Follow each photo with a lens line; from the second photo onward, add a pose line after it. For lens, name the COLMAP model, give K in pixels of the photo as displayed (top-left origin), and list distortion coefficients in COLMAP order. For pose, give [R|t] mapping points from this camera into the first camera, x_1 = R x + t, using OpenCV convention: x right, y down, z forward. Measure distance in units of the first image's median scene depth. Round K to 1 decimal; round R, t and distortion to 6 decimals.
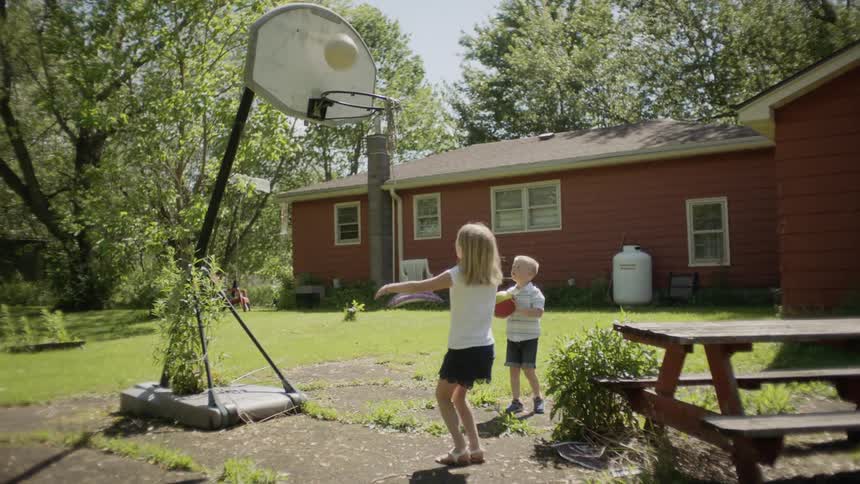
lens RADIAL K [[809.6, 0, 456.0], [0, 809.6, 251.5], [0, 0, 1]] dist [-0.074045, 0.000000]
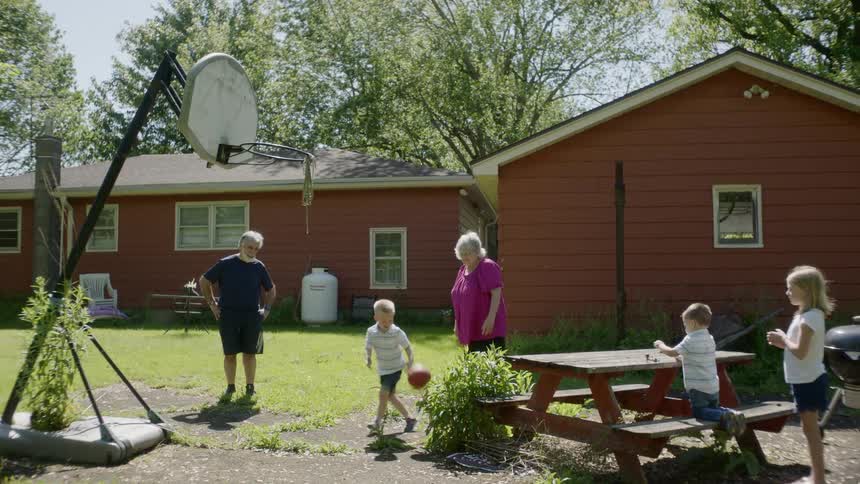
lens RADIAL K [[809.6, 0, 434.8], [0, 809.6, 236.0], [0, 0, 1]] dist [-0.074045, 0.000000]
pose [[0.888855, 0.051426, 0.455294, -0.136696], [-0.037102, 0.998497, -0.040348, -0.012068], [-0.456684, 0.018971, 0.889426, -0.022718]]
